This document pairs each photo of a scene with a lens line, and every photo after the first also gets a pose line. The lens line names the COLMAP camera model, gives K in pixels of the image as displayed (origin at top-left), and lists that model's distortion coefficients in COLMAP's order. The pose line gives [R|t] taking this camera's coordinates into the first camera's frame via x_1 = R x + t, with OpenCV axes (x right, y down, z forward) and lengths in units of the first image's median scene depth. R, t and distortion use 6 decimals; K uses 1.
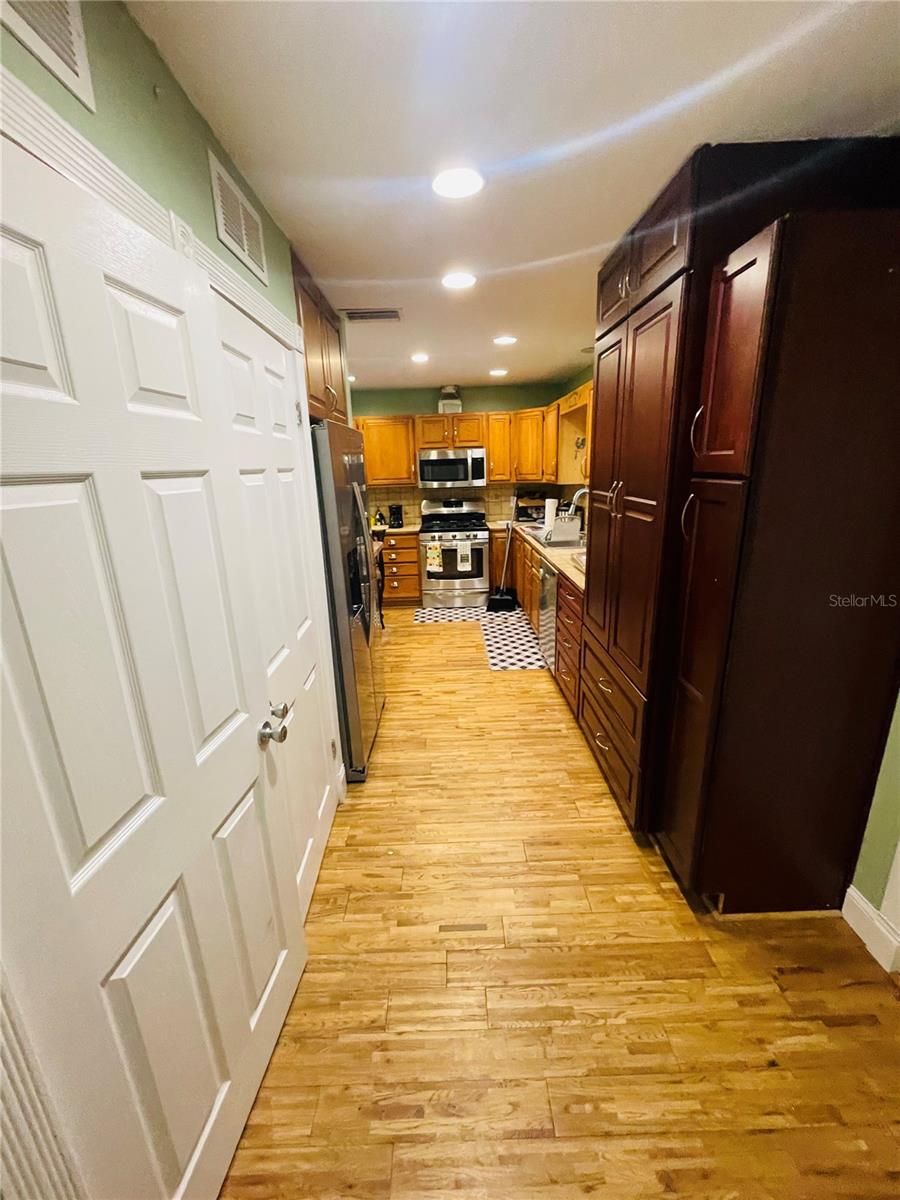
lens RADIAL K [[483.9, 0, 450.0], [0, 483.9, 595.7], [0, 0, 1]] dist [-0.002998, -0.000217]
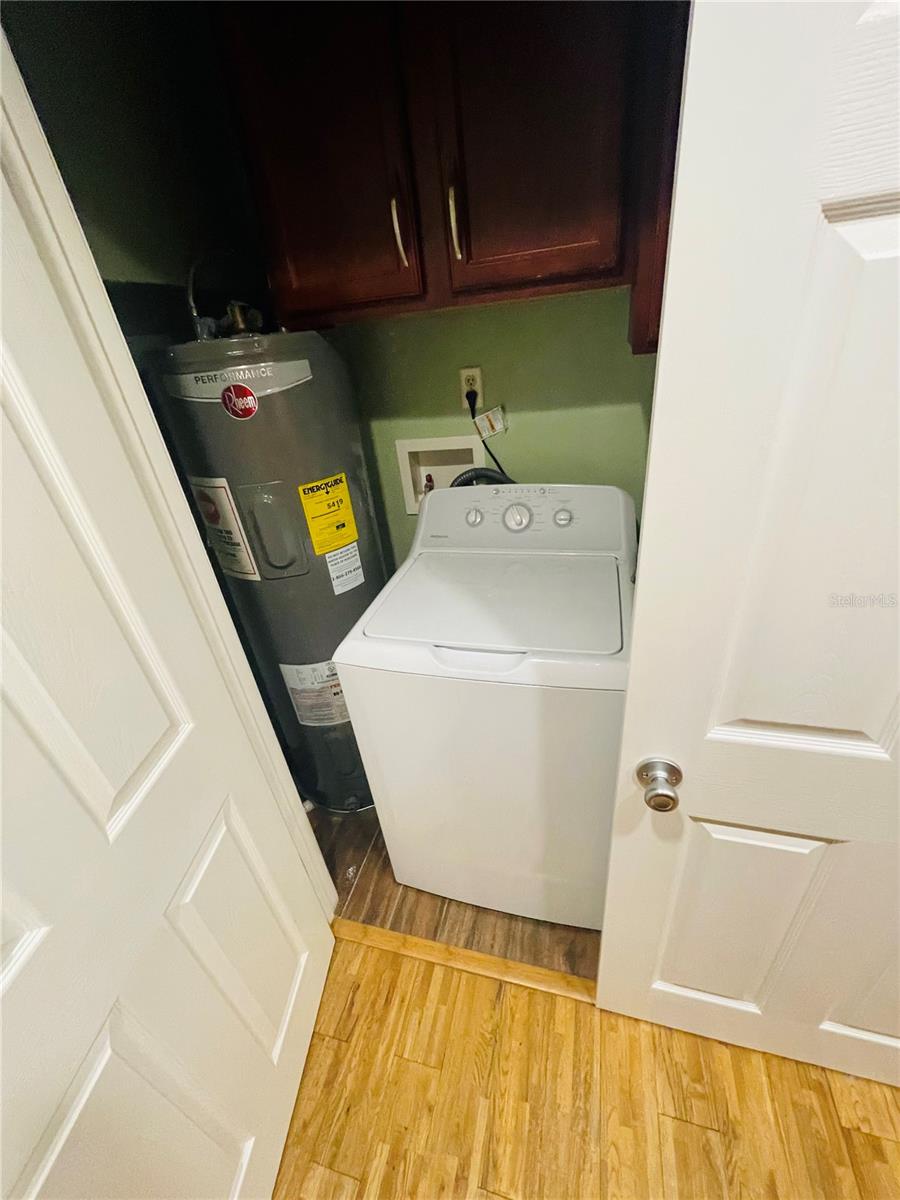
lens RADIAL K [[483.9, 0, 448.2], [0, 483.9, 605.3], [0, 0, 1]] dist [-0.002998, -0.000217]
pose [[-0.259755, 0.533725, -0.804776, -0.011014], [-0.145004, 0.802376, 0.578935, -0.147478], [0.954726, 0.267077, -0.131030, 0.726360]]
